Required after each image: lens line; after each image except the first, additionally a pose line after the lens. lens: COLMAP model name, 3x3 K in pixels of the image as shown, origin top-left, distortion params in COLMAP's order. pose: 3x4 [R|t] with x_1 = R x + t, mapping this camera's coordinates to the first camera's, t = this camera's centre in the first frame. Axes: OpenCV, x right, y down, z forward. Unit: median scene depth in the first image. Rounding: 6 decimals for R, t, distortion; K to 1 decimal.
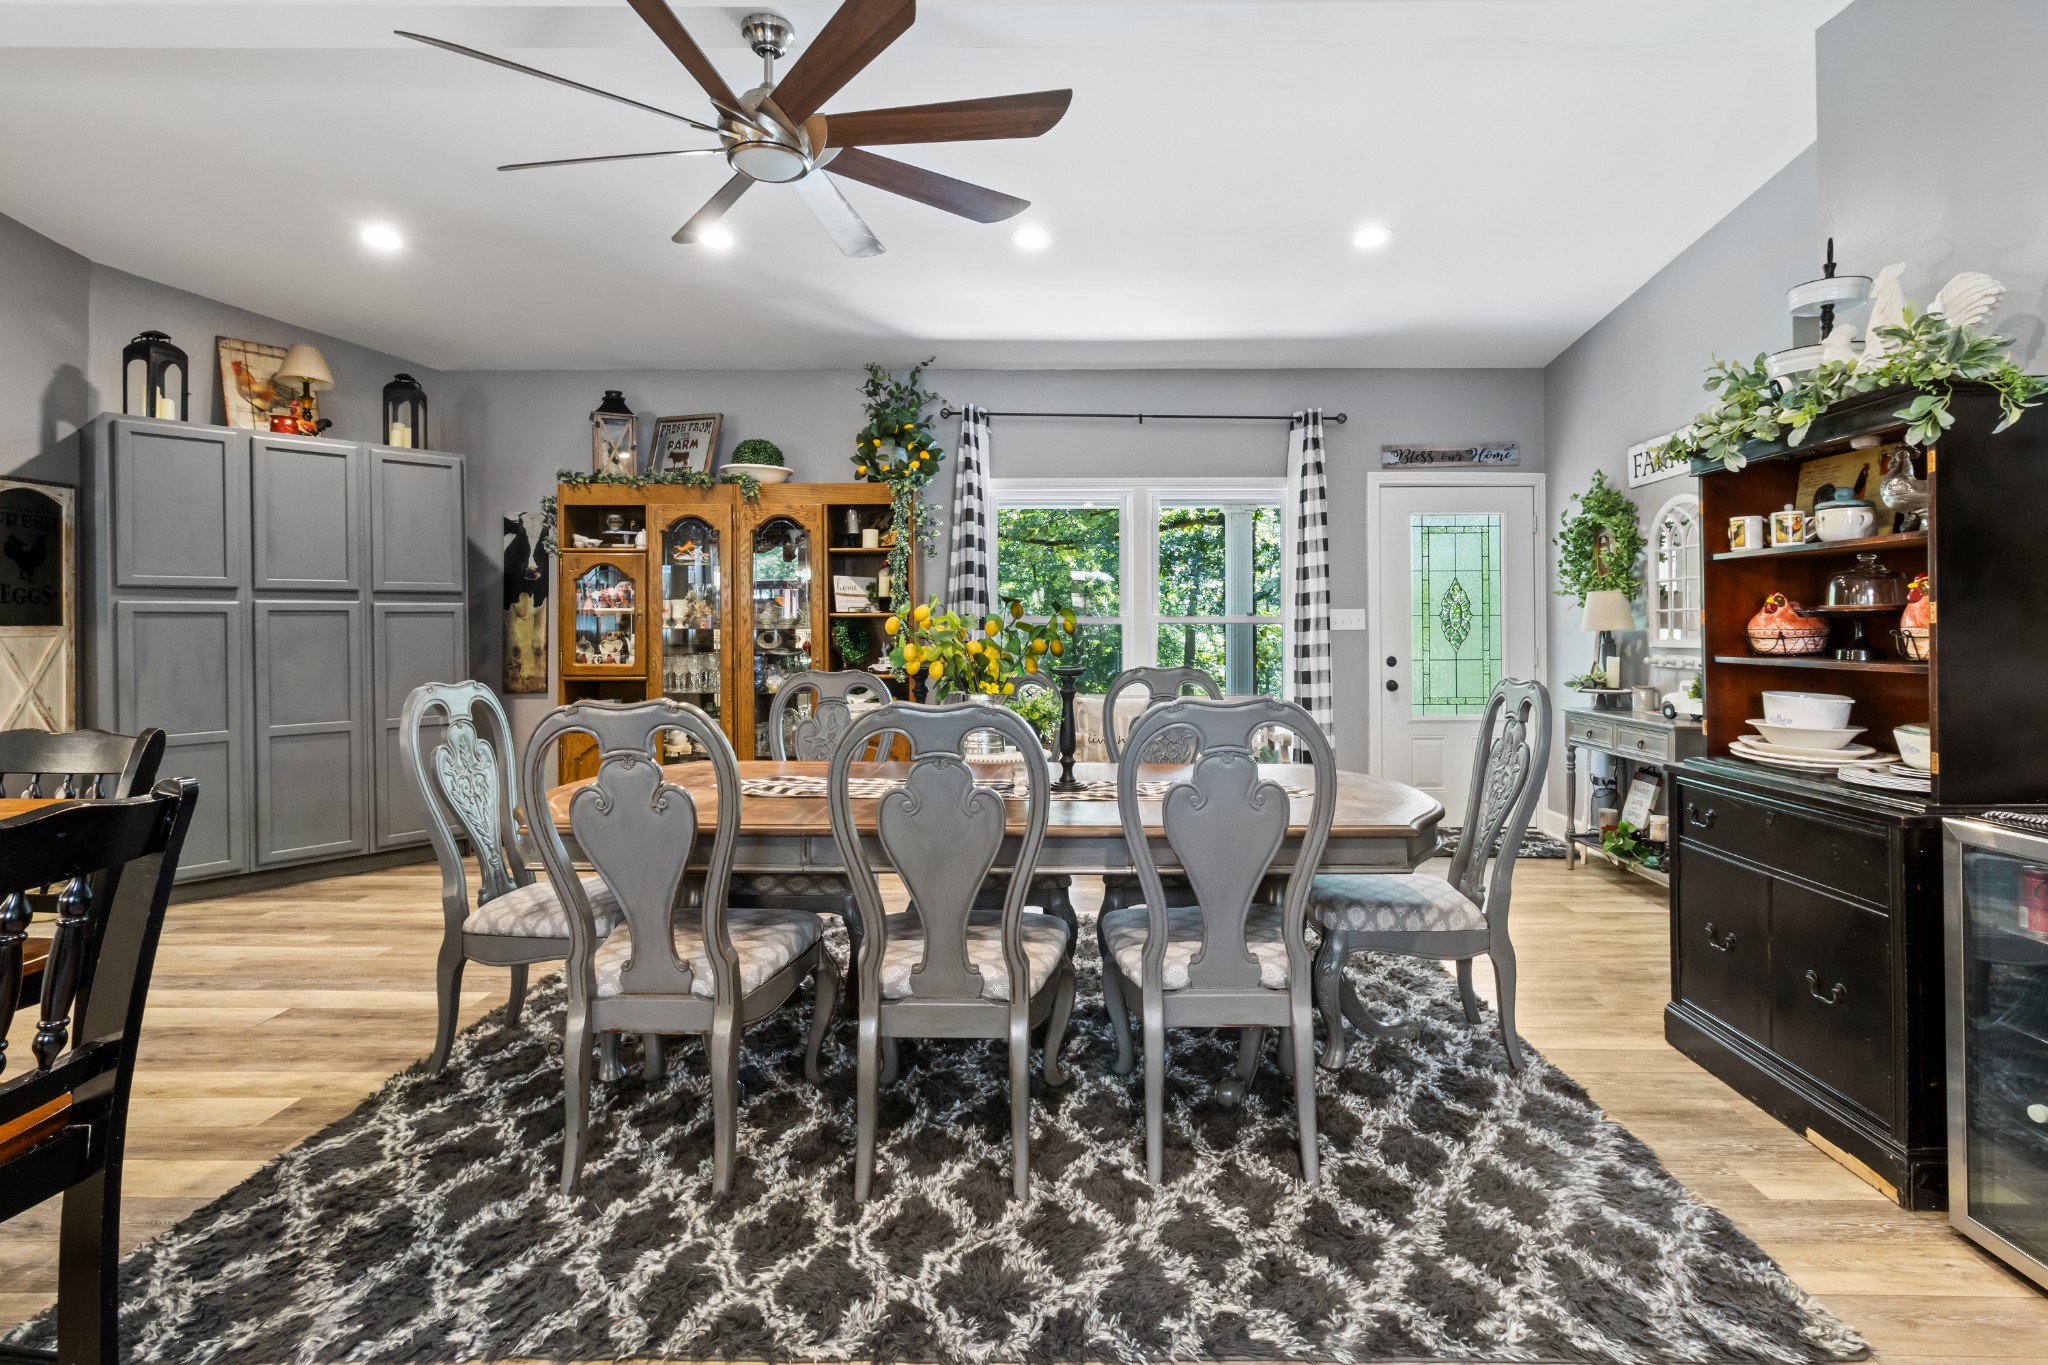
lens RADIAL K [[970.6, 0, 1082.9], [0, 970.6, 644.7], [0, 0, 1]] dist [0.002428, 0.000703]
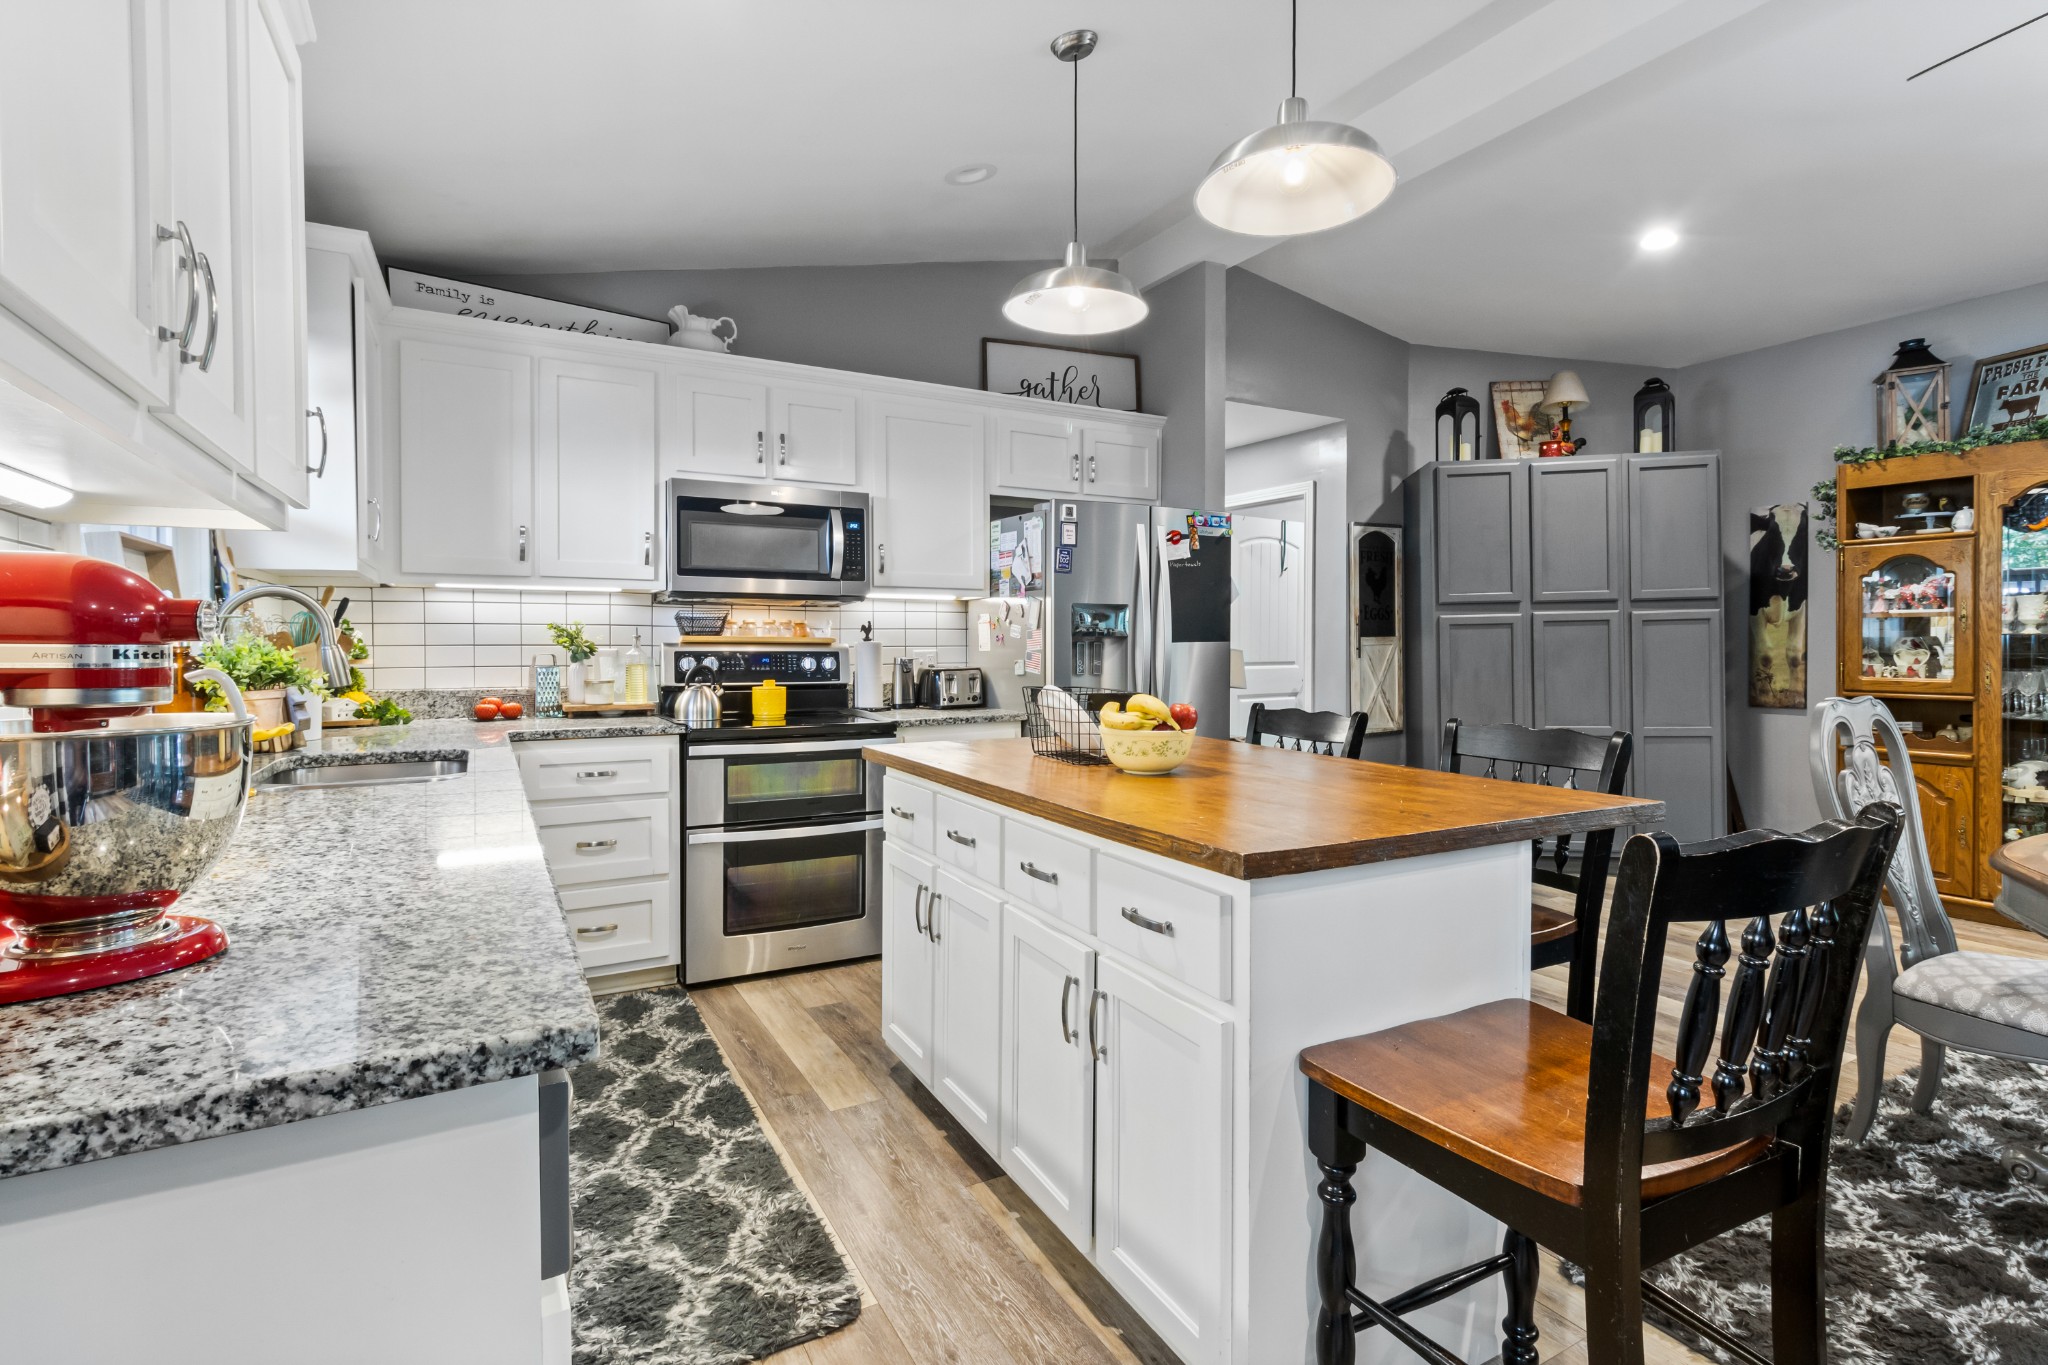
lens RADIAL K [[970.6, 0, 1040.1], [0, 970.6, 679.0], [0, 0, 1]] dist [0.002428, 0.000703]
pose [[0.514271, 0.029736, -0.857112, -0.168182], [-0.006214, 0.999502, 0.030948, -0.000219], [0.857605, -0.010590, 0.514199, -0.044759]]
